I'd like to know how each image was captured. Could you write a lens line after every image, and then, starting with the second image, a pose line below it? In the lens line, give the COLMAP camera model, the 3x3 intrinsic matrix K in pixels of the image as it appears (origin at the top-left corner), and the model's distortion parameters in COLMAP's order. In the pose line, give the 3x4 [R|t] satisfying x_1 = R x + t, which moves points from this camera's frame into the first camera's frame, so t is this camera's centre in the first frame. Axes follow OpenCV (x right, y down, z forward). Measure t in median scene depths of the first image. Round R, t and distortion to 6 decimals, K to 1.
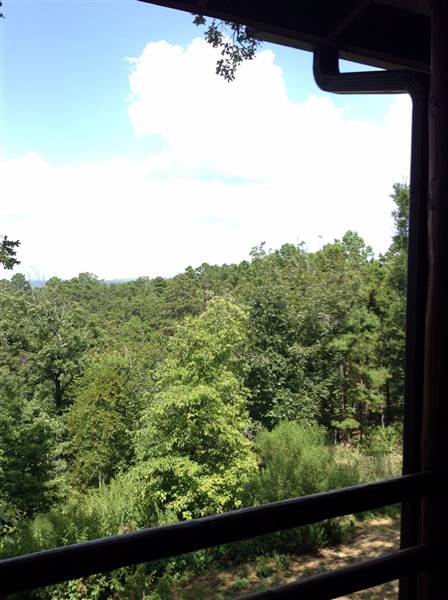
lens RADIAL K [[561.3, 0, 221.7], [0, 561.3, 303.5], [0, 0, 1]] dist [0.106182, -0.278714]
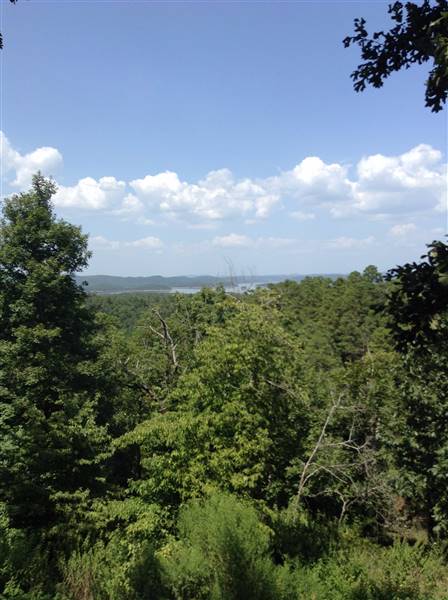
lens RADIAL K [[561.3, 0, 211.7], [0, 561.3, 329.2], [0, 0, 1]] dist [0.106182, -0.278714]
pose [[0.781641, 0.062920, -0.620547, 0.233420], [-0.025946, 0.997318, 0.068441, -0.010566], [0.623189, -0.037396, 0.781177, 0.237964]]
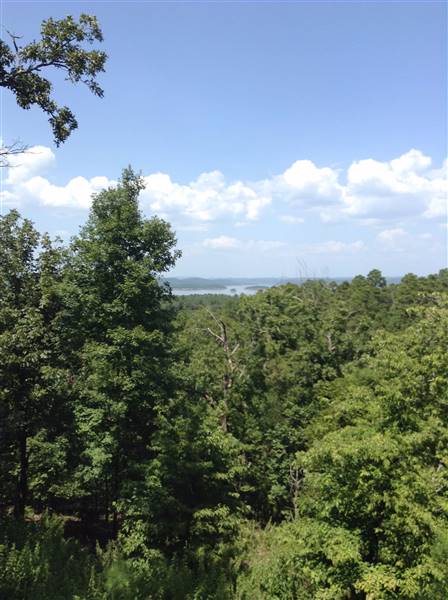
lens RADIAL K [[561.3, 0, 204.7], [0, 561.3, 325.5], [0, 0, 1]] dist [0.106182, -0.278714]
pose [[0.786500, 0.069715, -0.613642, 0.106023], [-0.042615, 0.997366, 0.058690, -0.005826], [0.616118, -0.020009, 0.787400, 0.184173]]
